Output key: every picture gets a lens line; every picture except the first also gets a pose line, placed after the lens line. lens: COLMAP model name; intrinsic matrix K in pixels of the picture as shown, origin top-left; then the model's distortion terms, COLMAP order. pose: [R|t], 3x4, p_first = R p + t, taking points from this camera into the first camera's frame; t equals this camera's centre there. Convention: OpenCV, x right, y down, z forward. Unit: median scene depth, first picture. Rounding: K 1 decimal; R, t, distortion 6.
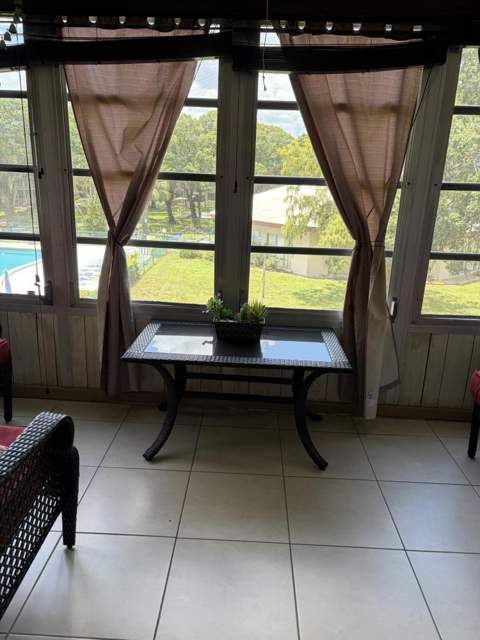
lens RADIAL K [[487.7, 0, 240.0], [0, 487.7, 320.0], [0, 0, 1]] dist [0.060485, -0.055503]
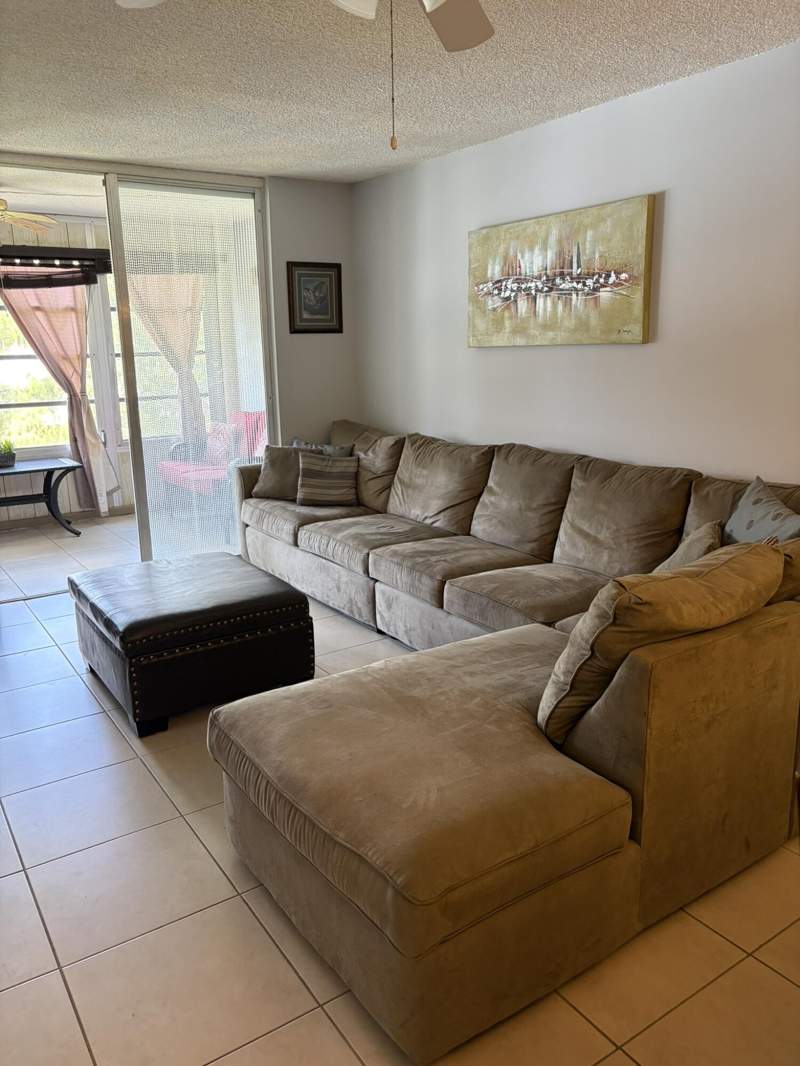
lens RADIAL K [[812.3, 0, 400.0], [0, 812.3, 533.0], [0, 0, 1]] dist [0.060485, -0.055503]
pose [[0.803597, -0.187856, 0.564750, -0.452909], [0.219469, 0.975543, 0.012213, 0.457557], [-0.553232, 0.114131, 0.825172, -1.625376]]
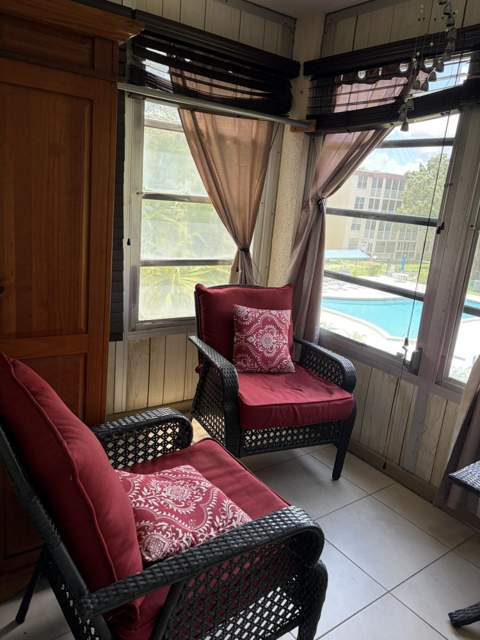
lens RADIAL K [[487.7, 0, 240.0], [0, 487.7, 320.0], [0, 0, 1]] dist [0.060485, -0.055503]
pose [[0.629069, 0.213190, -0.747544, 0.055650], [-0.295012, 0.955188, 0.024150, -0.057298], [0.719194, 0.205343, 0.663773, 0.198269]]
